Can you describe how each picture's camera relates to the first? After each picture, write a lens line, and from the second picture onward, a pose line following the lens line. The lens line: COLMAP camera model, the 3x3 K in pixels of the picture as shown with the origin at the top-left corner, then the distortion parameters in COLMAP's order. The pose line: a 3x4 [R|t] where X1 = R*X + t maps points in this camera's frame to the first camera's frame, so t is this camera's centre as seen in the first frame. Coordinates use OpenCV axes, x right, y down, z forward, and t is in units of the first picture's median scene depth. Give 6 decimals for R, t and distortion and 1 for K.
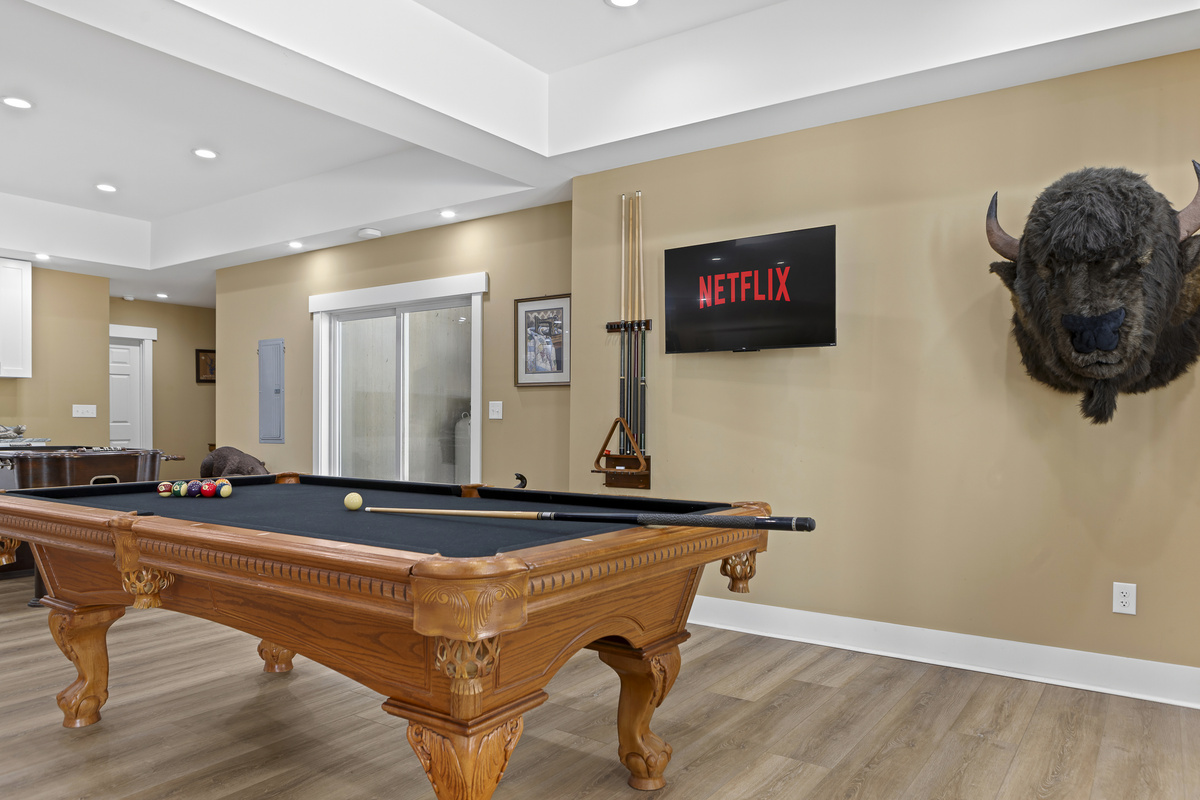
lens RADIAL K [[818.9, 0, 596.6], [0, 818.9, 425.2], [0, 0, 1]] dist [-0.025768, 0.024056]
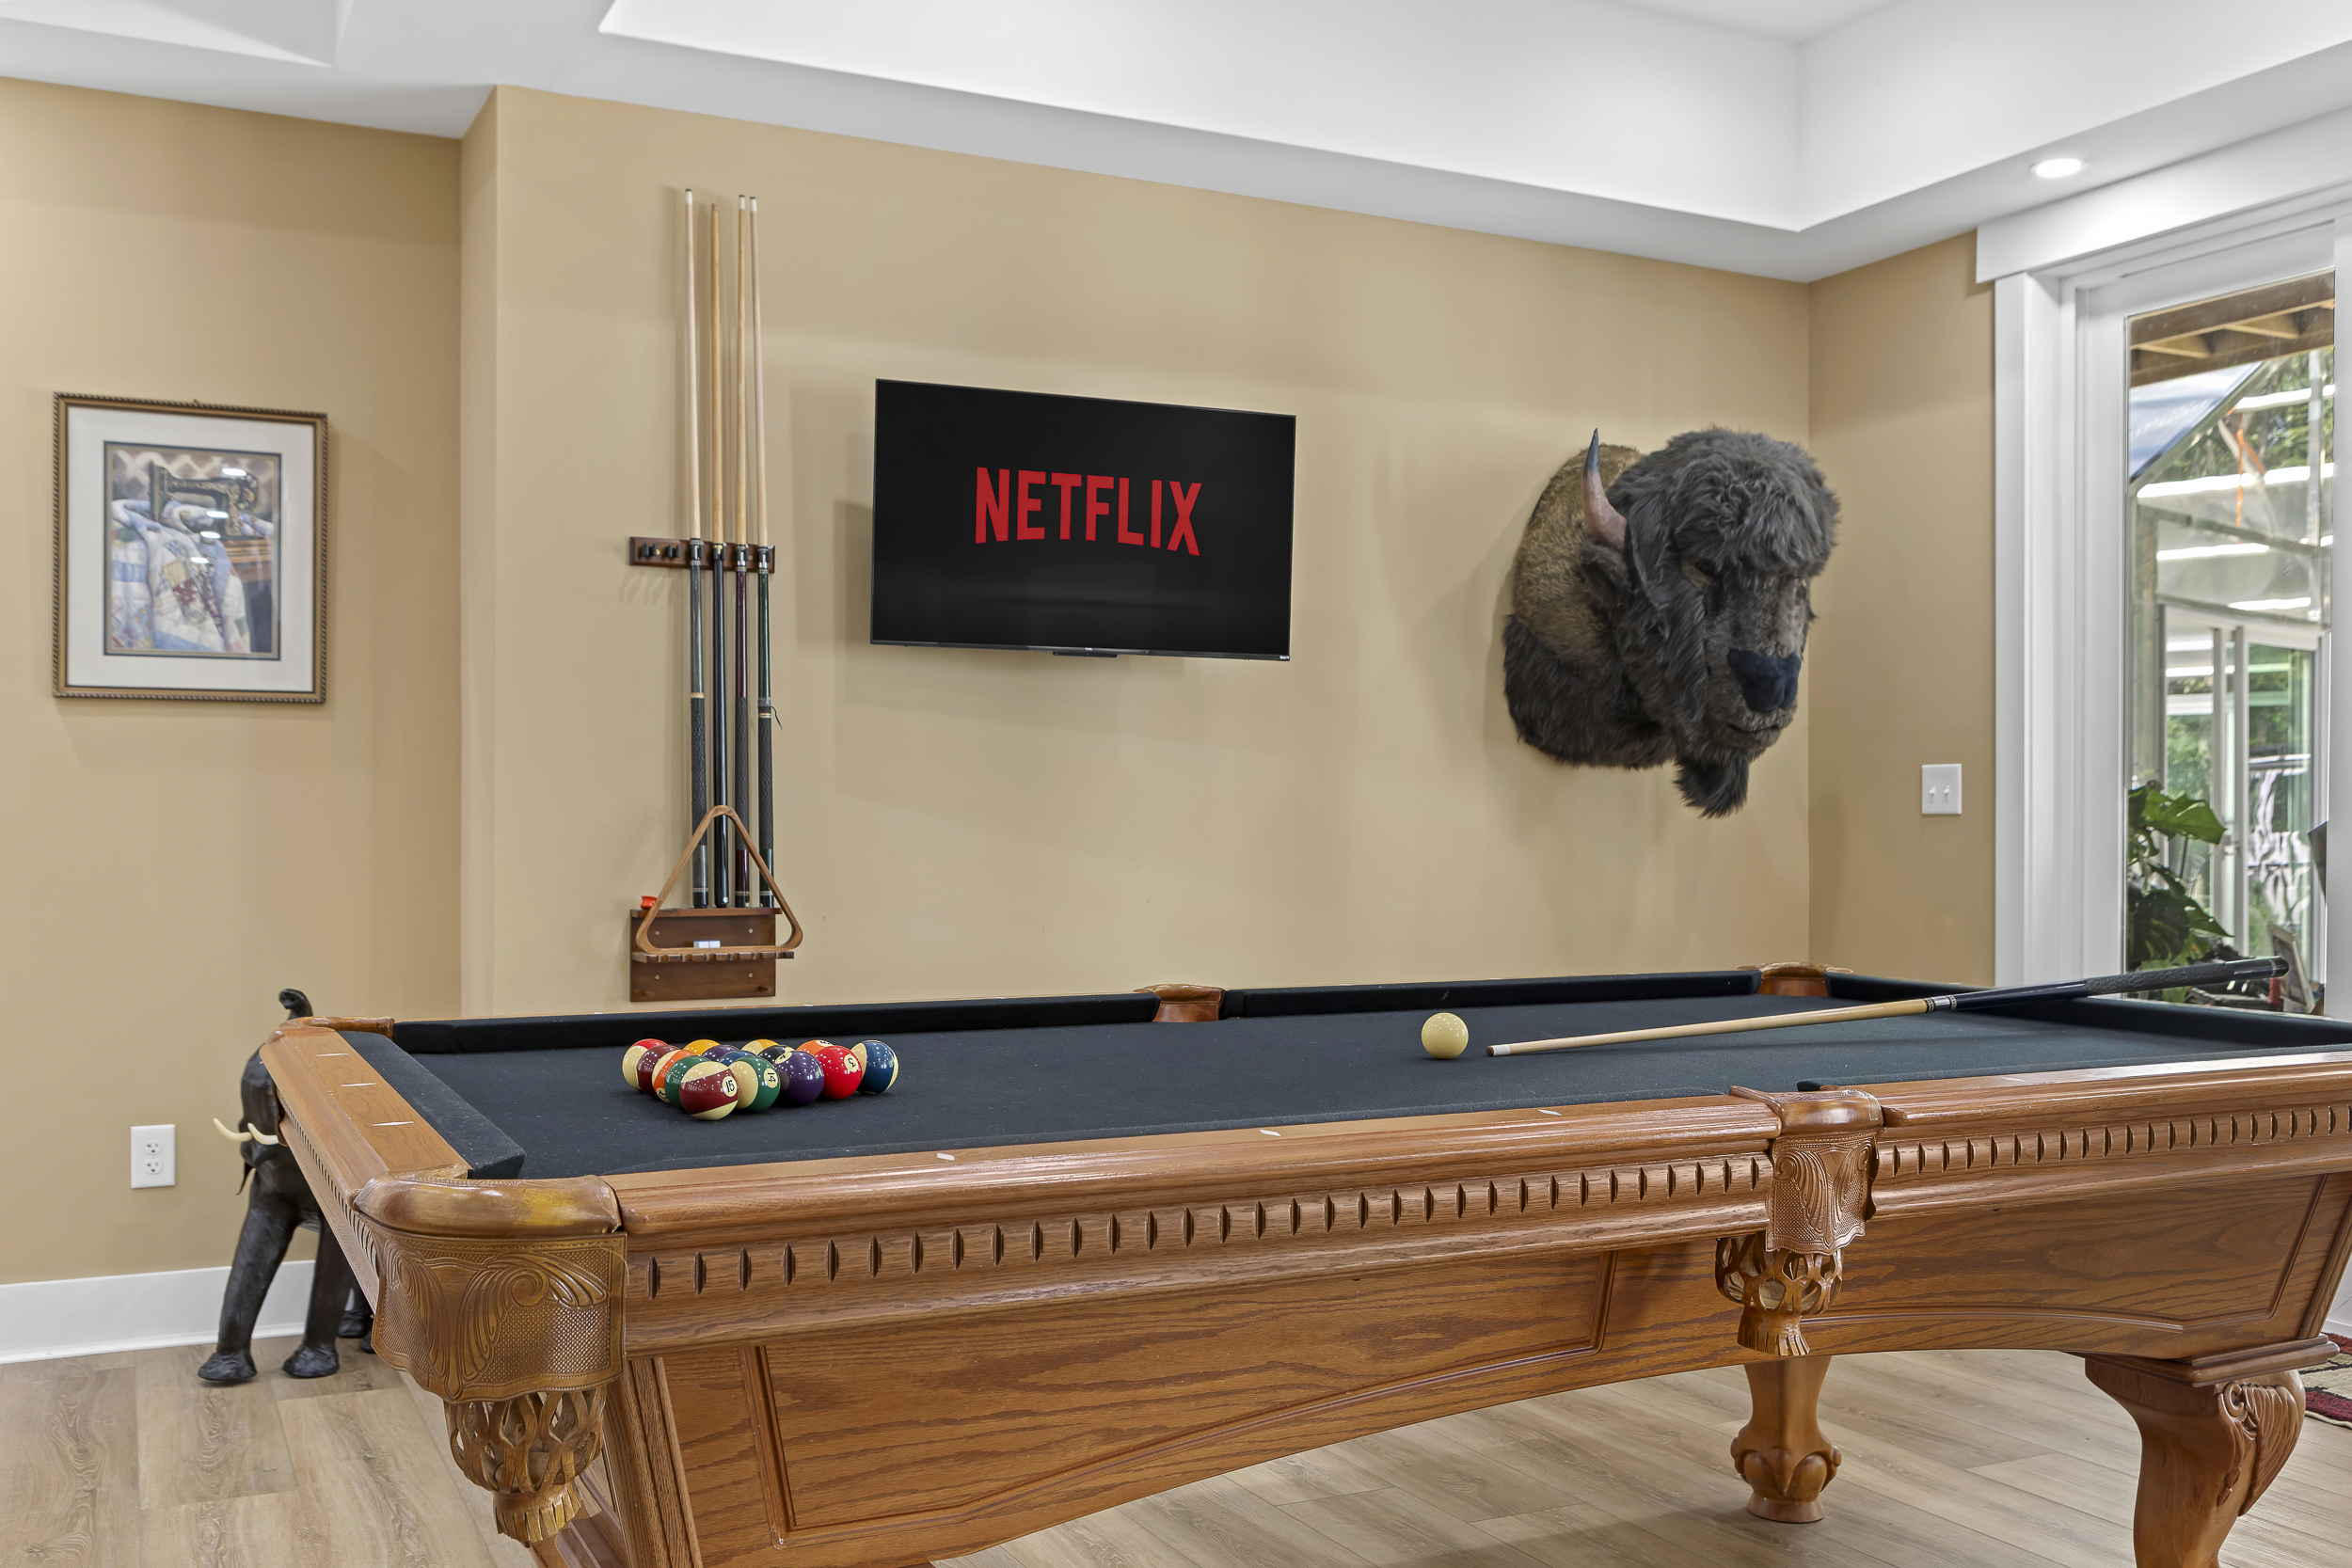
lens RADIAL K [[2079.2, 0, 1181.3], [0, 2079.2, 796.8], [0, 0, 1]] dist [0.000081, 0.009071]
pose [[0.470508, 0.002731, 0.882392, -0.690837], [0.005810, 0.999964, -0.006193, -0.006436], [-0.882377, 0.008041, 0.470475, 0.381529]]
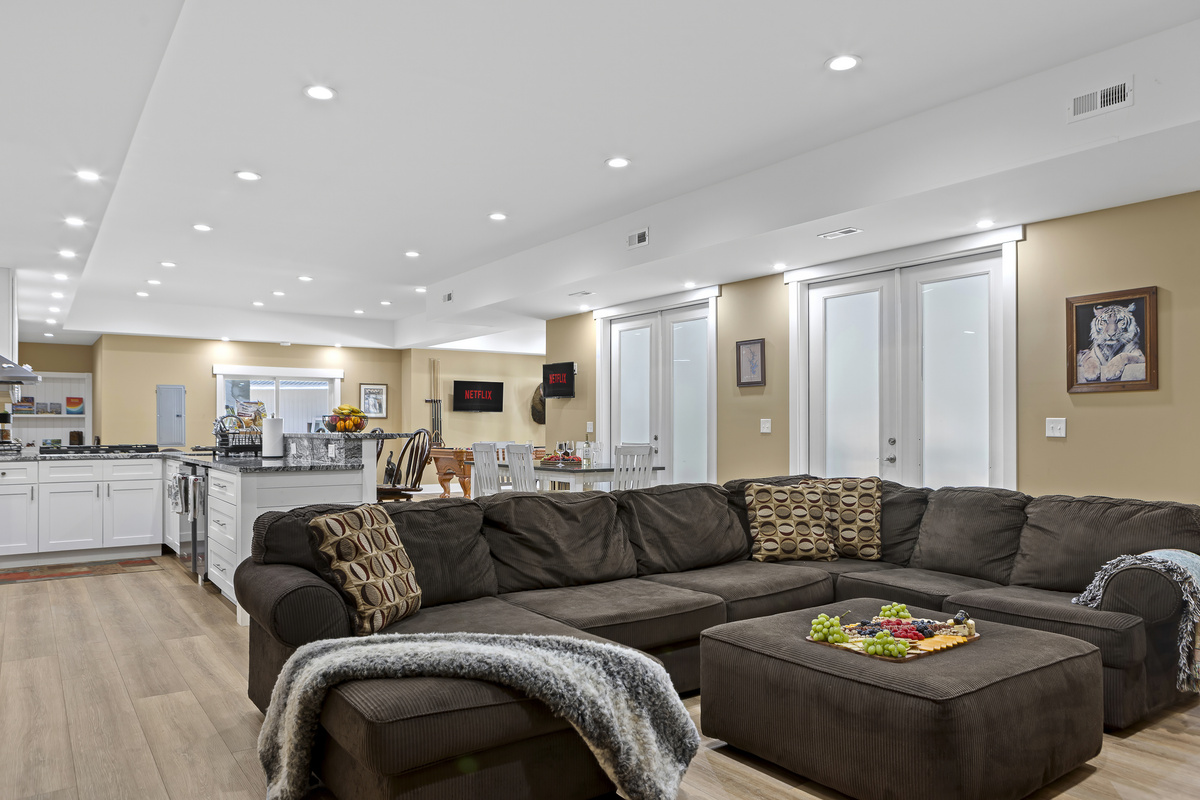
lens RADIAL K [[818.9, 0, 604.9], [0, 818.9, 408.6], [0, 0, 1]] dist [-0.025768, 0.024056]
pose [[0.325554, 0.015569, 0.945395, -2.745767], [0.008317, 0.999779, -0.019328, -0.026488], [-0.945487, 0.014156, 0.325352, -0.646447]]
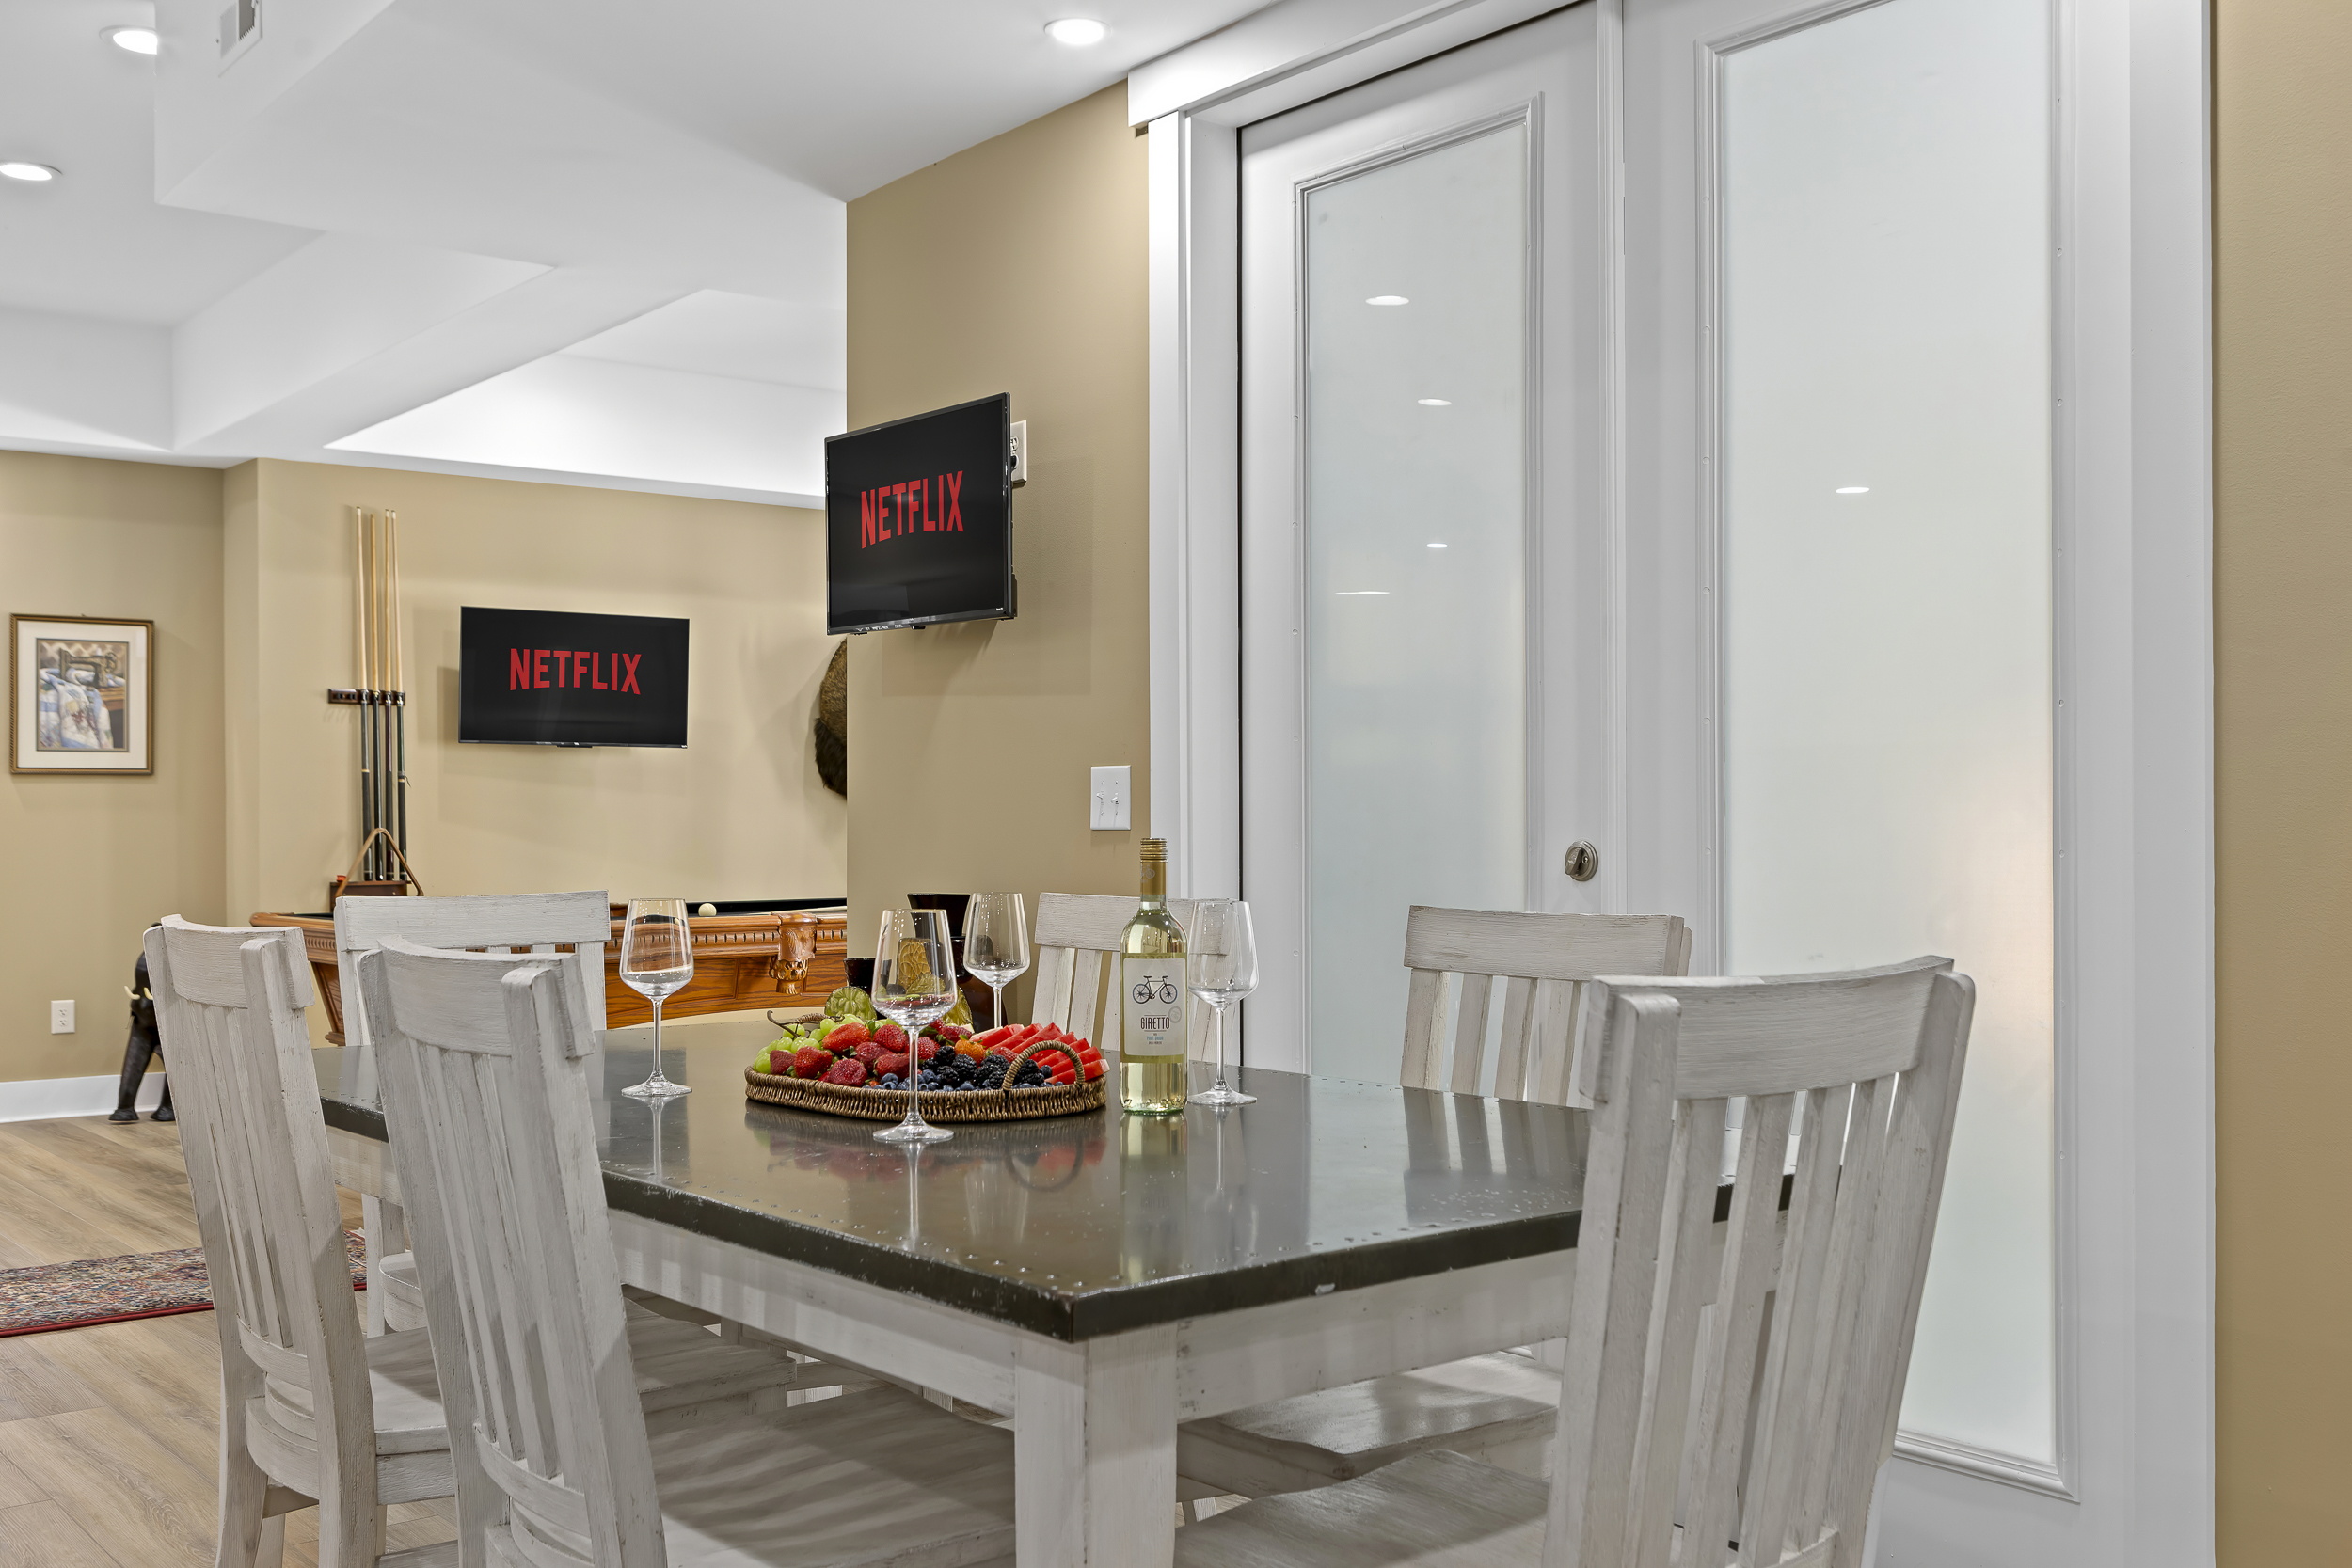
lens RADIAL K [[2259.4, 0, 1176.1], [0, 2259.4, 794.3], [0, 0, 1]] dist [0.011444, 0.000000]
pose [[0.280736, 0.004178, 0.959776, -1.648908], [0.013439, 0.999875, -0.008284, -0.012845], [-0.959691, 0.015224, 0.280645, -0.208198]]
